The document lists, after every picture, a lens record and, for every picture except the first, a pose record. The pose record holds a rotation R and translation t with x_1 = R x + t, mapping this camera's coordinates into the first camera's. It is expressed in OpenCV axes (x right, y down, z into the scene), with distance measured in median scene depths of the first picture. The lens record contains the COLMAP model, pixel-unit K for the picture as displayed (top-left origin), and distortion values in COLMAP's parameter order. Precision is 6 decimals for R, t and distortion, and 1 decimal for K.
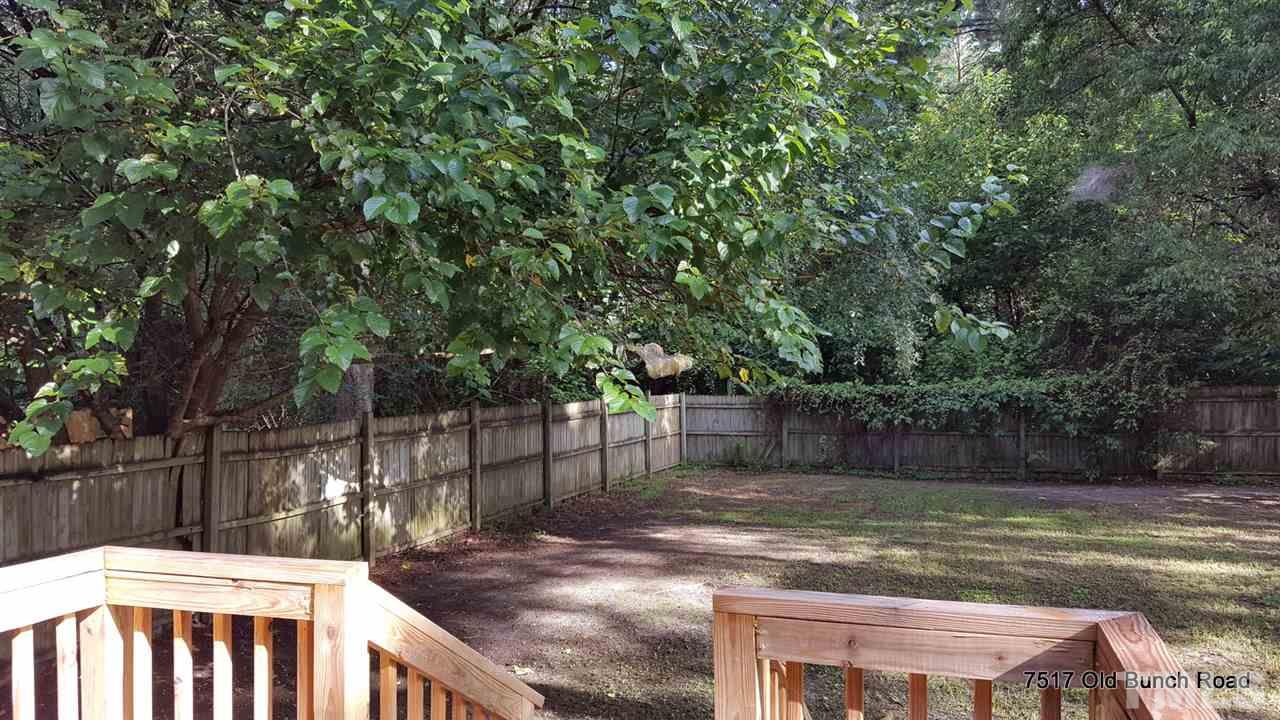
lens RADIAL K [[967.9, 0, 620.8], [0, 967.9, 379.6], [0, 0, 1]] dist [0.110096, -0.187245]
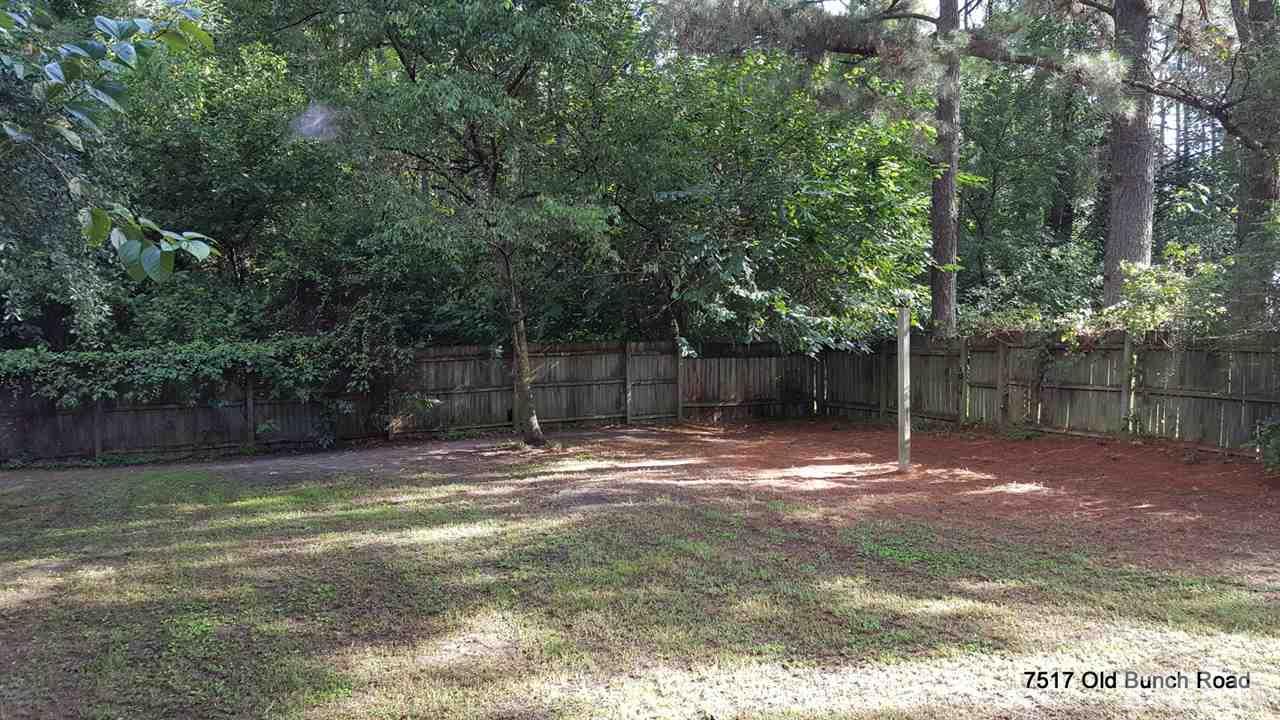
lens RADIAL K [[972.9, 0, 680.8], [0, 972.9, 375.7], [0, 0, 1]] dist [0.116601, -0.213568]
pose [[0.697401, -0.036772, 0.715737, 0.039359], [0.014695, 0.999207, 0.037016, 0.002991], [-0.716530, -0.015298, 0.697388, 0.090013]]
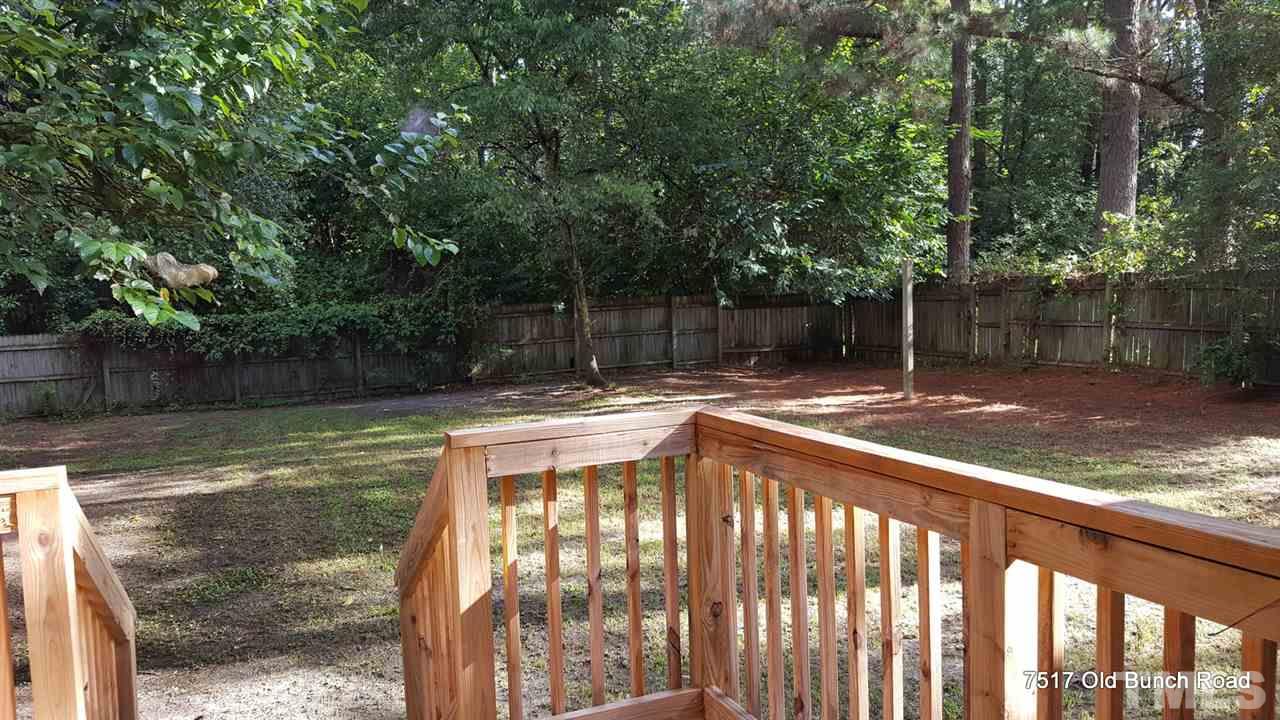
lens RADIAL K [[962.8, 0, 638.6], [0, 962.8, 367.3], [0, 0, 1]] dist [0.150570, -0.263620]
pose [[0.758900, -0.077043, 0.646634, -0.052228], [0.040008, 0.996617, 0.071788, 0.005166], [-0.649977, -0.028609, 0.759415, -0.011207]]
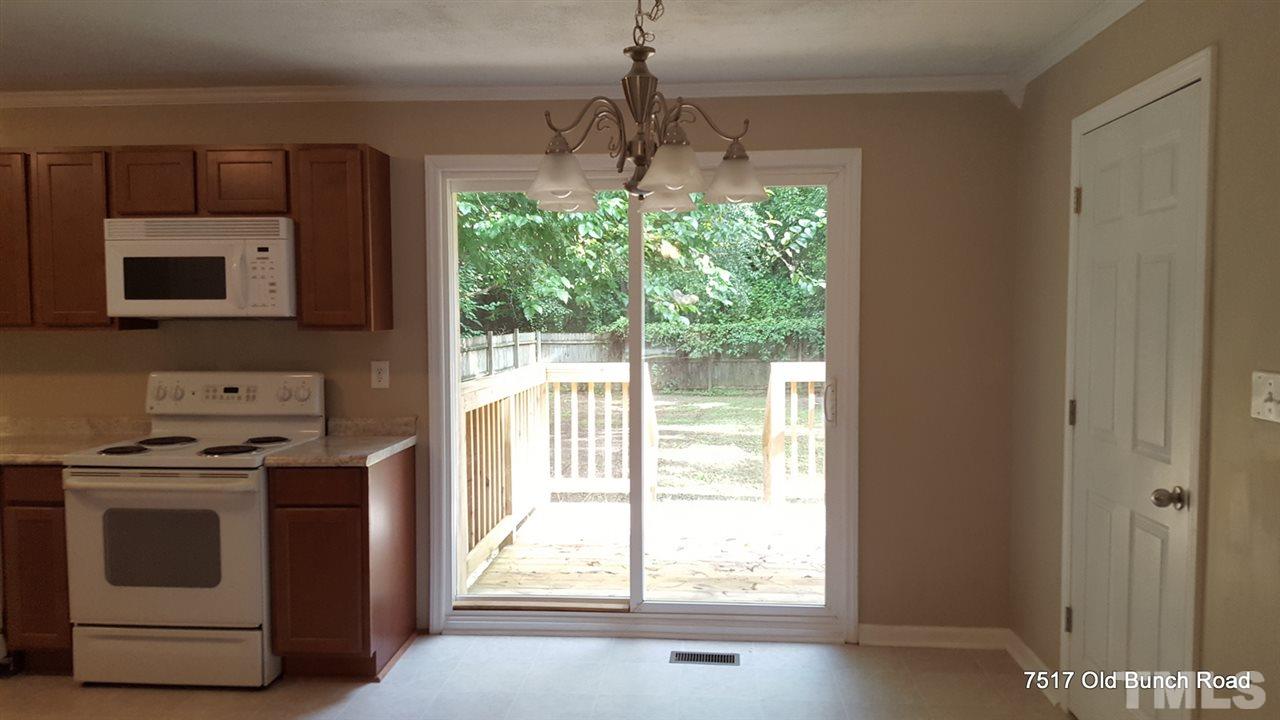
lens RADIAL K [[936.3, 0, 655.0], [0, 936.3, 364.8], [0, 0, 1]] dist [0.078025, -0.127931]
pose [[0.967941, -0.013755, 0.250800, -0.108405], [0.003209, 0.999095, 0.042407, 0.008076], [-0.251156, -0.040243, 0.967110, -0.196885]]
